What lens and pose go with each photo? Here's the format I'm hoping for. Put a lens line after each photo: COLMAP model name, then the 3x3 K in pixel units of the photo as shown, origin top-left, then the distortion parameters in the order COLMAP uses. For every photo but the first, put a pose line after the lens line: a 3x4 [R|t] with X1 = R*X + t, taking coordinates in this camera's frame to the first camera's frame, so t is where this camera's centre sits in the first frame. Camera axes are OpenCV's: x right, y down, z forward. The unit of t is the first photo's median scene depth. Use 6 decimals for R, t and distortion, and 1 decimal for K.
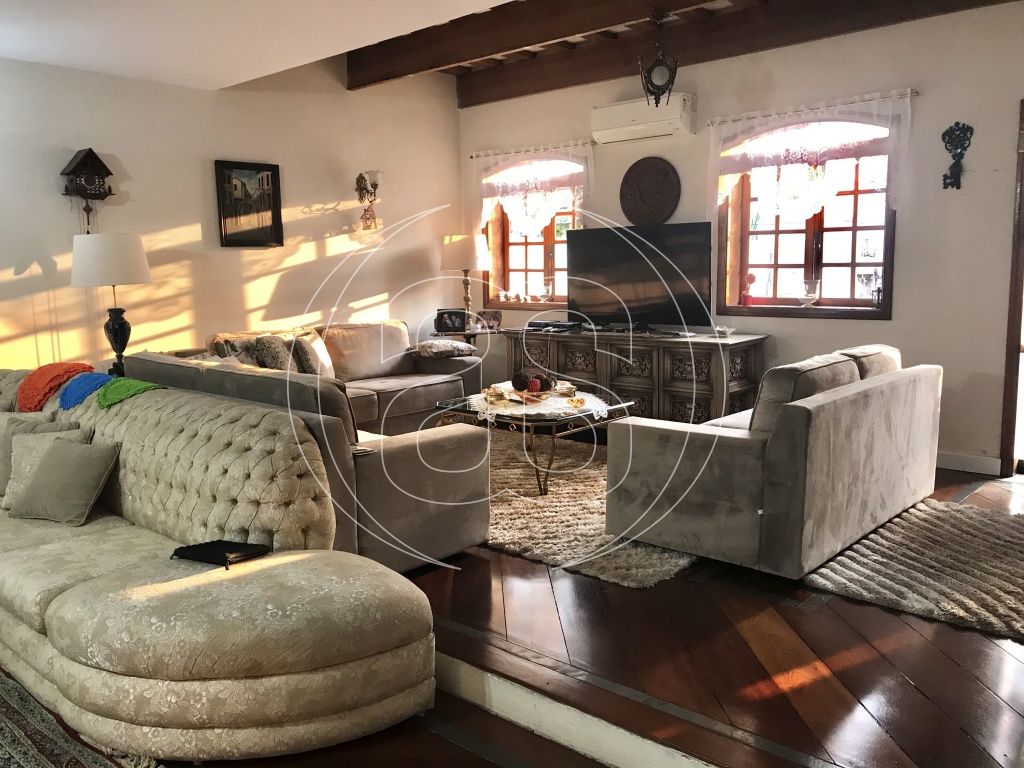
lens RADIAL K [[844.4, 0, 511.1], [0, 844.4, 383.8], [0, 0, 1]] dist [0.034316, -0.011531]
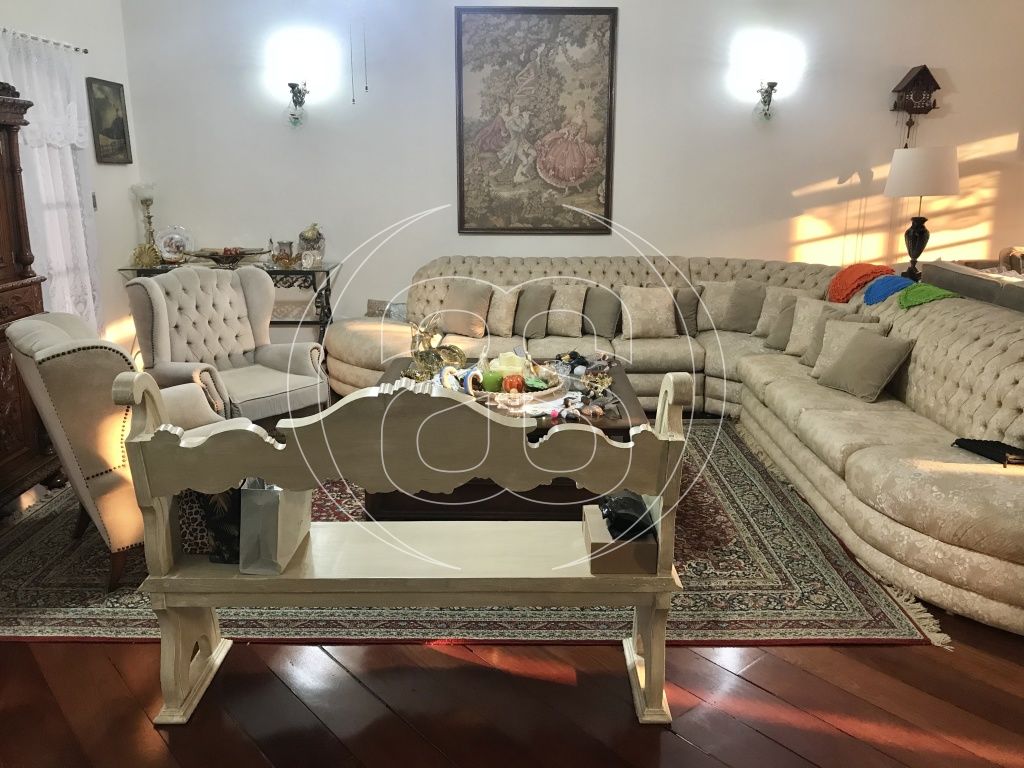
lens RADIAL K [[844.4, 0, 514.9], [0, 844.4, 375.8], [0, 0, 1]] dist [0.034316, -0.011531]
pose [[0.668501, 0.193125, -0.718198, 0.018171], [-0.112980, 0.980859, 0.158594, -0.005835], [0.735080, -0.024878, 0.677524, -0.205171]]
